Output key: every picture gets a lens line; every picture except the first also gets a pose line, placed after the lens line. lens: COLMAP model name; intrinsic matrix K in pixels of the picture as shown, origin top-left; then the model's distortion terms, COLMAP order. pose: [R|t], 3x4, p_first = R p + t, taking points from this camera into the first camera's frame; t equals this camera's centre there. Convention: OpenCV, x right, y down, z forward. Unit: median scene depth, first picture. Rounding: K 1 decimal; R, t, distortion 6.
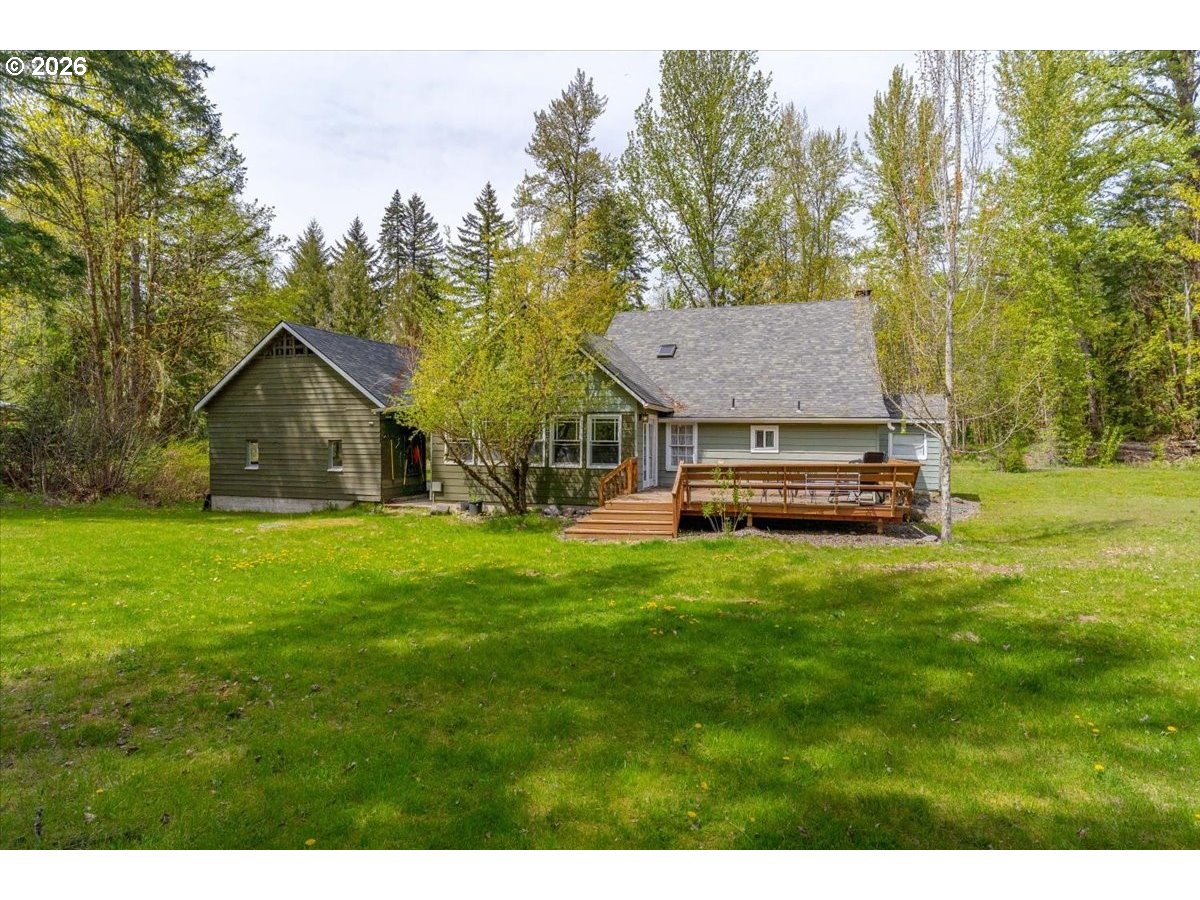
lens RADIAL K [[588.2, 0, 595.3], [0, 588.2, 453.3], [0, 0, 1]] dist [0.000610, 0.000340]
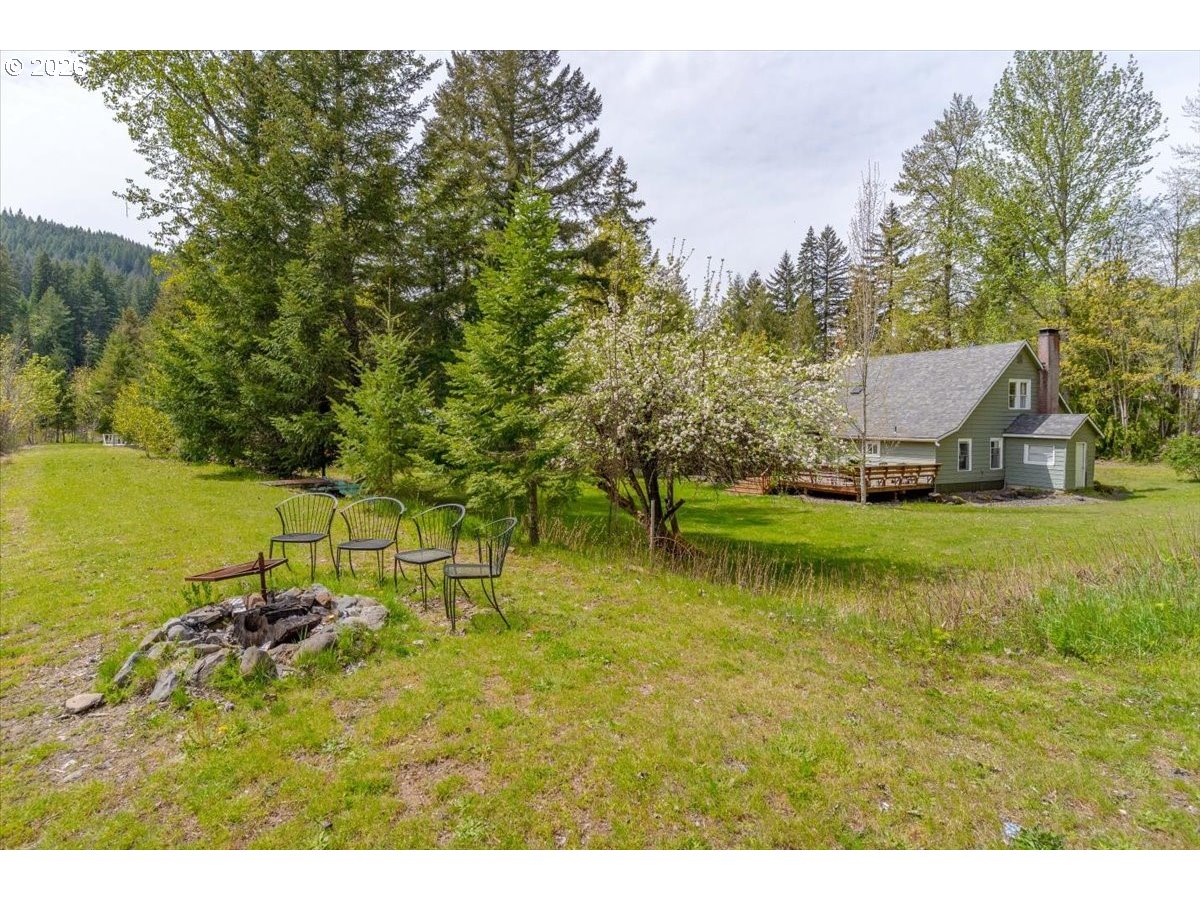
lens RADIAL K [[588.2, 0, 595.3], [0, 588.2, 453.3], [0, 0, 1]] dist [0.000610, 0.000340]
pose [[0.720593, 0.024533, -0.692925, 0.187872], [-0.013342, 0.999679, 0.021518, -0.008104], [0.693230, -0.006261, 0.720689, -0.168048]]
